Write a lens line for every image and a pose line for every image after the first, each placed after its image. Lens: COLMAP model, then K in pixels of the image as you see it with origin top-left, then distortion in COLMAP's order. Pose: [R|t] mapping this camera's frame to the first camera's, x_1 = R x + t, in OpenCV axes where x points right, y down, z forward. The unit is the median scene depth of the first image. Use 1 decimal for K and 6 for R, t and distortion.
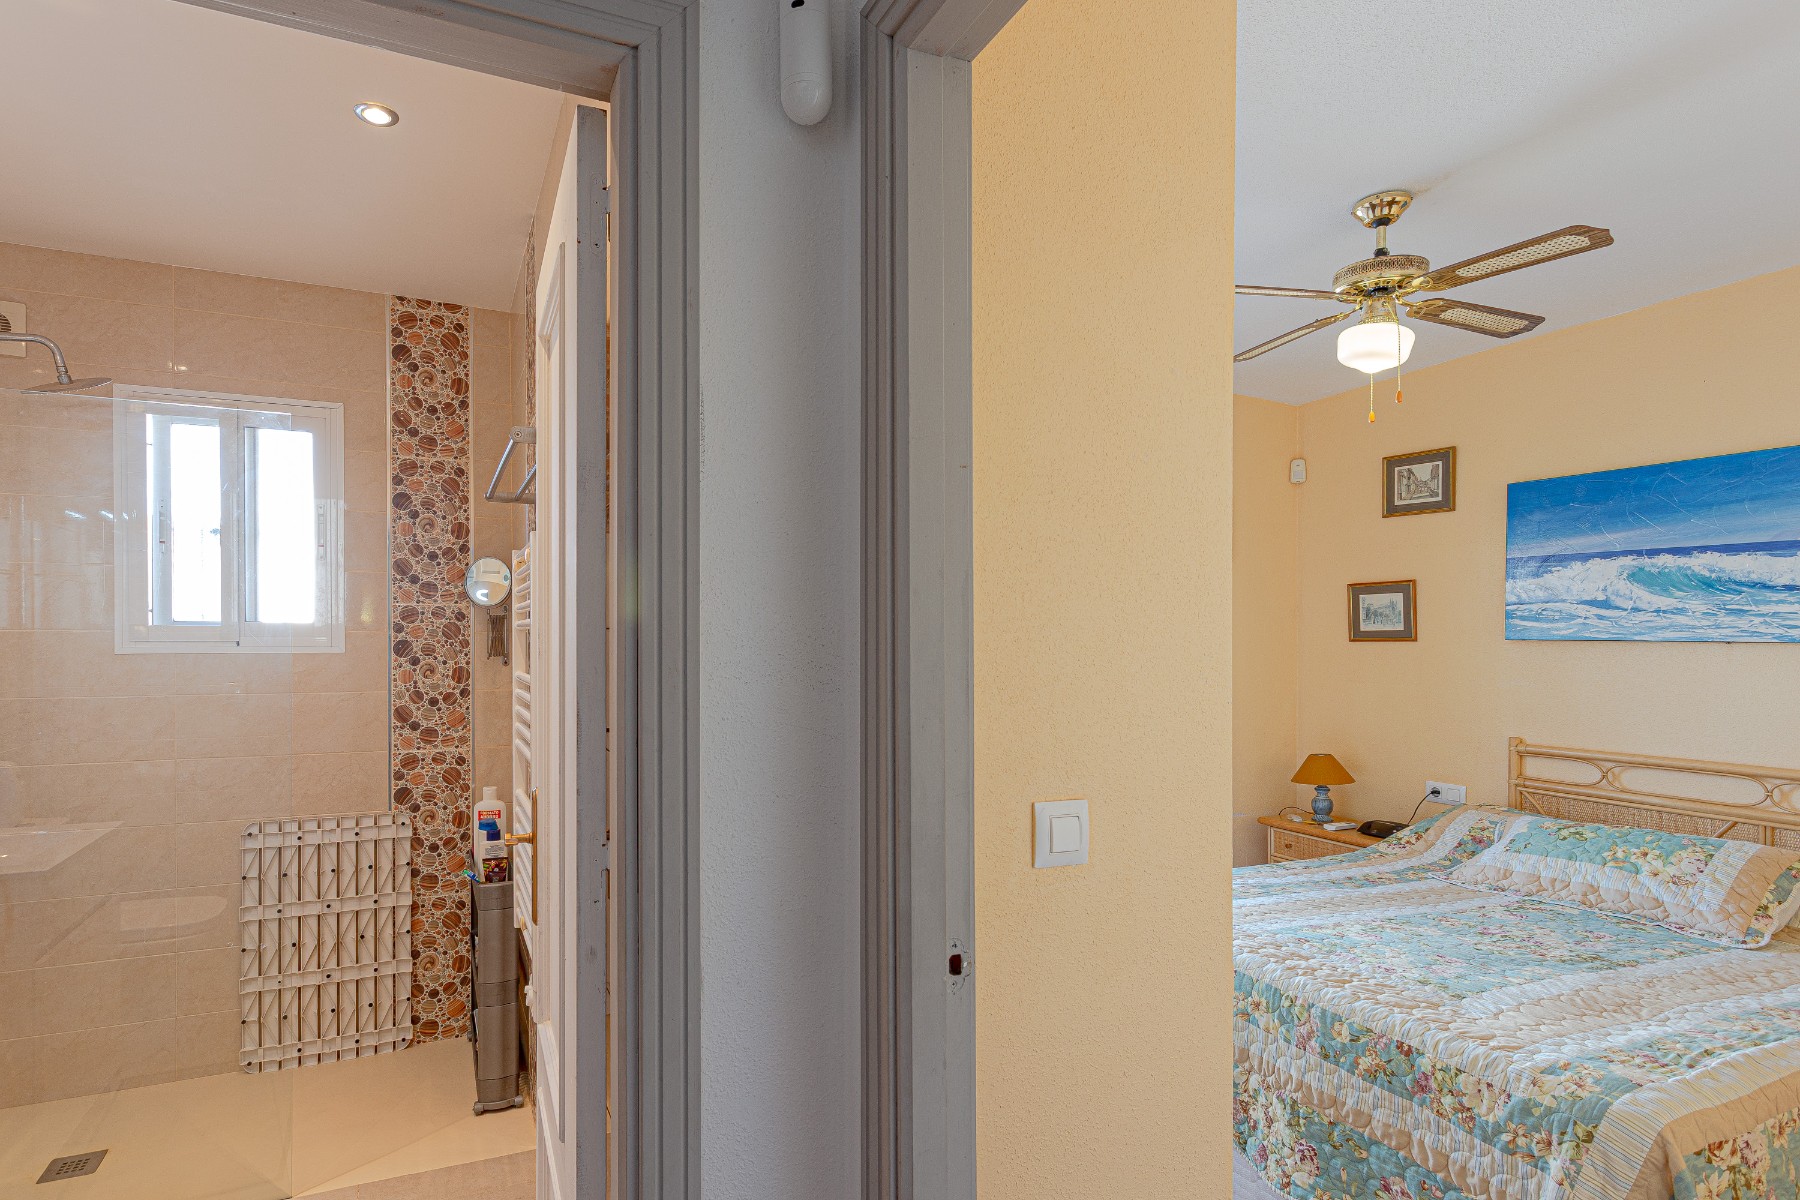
lens RADIAL K [[903.9, 0, 783.9], [0, 903.9, 640.6], [0, 0, 1]] dist [-0.000051, 0.000818]
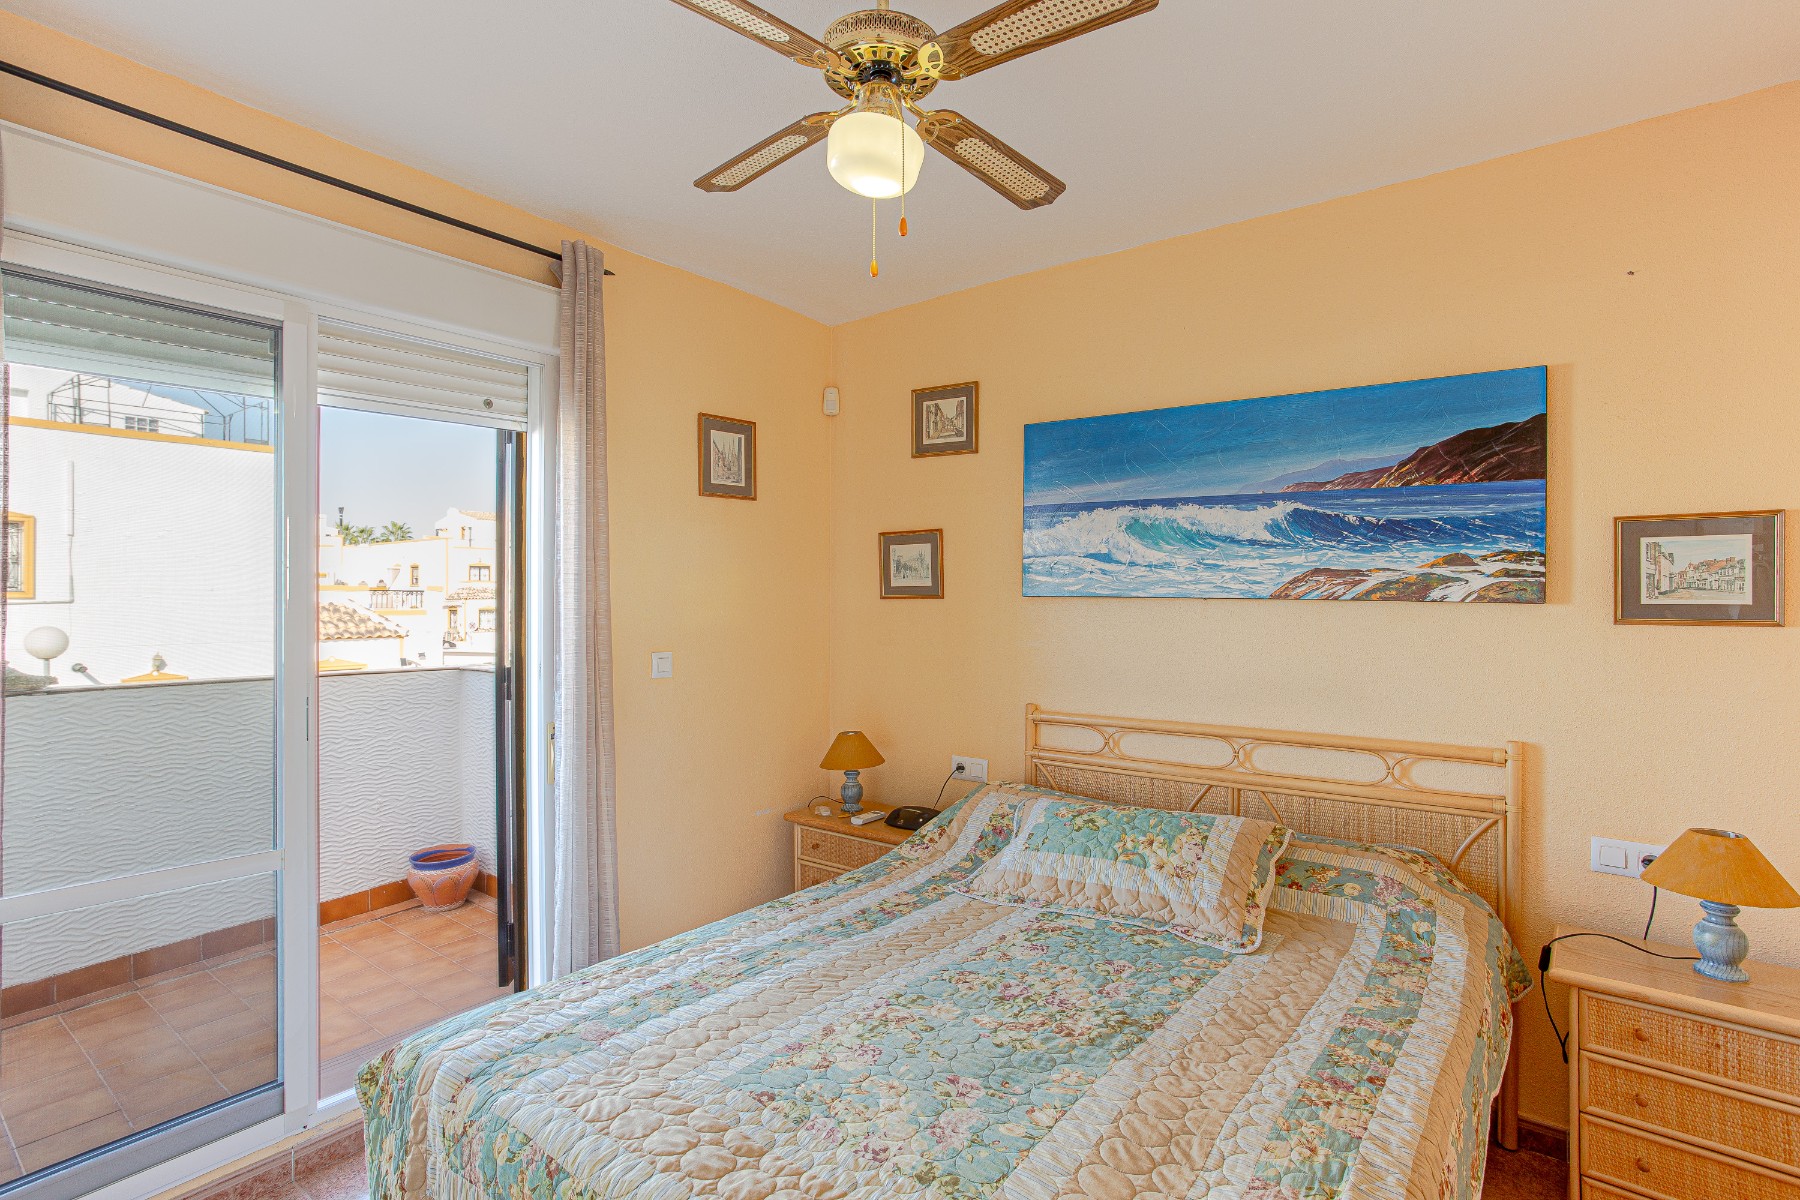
lens RADIAL K [[890.6, 0, 903.0], [0, 890.6, 632.2], [0, 0, 1]] dist [-0.071576, 0.032798]
pose [[0.852797, -0.022553, 0.521756, 0.253151], [0.003355, 0.999283, 0.037711, 0.001103], [-0.522232, -0.030409, 0.852261, 0.332359]]
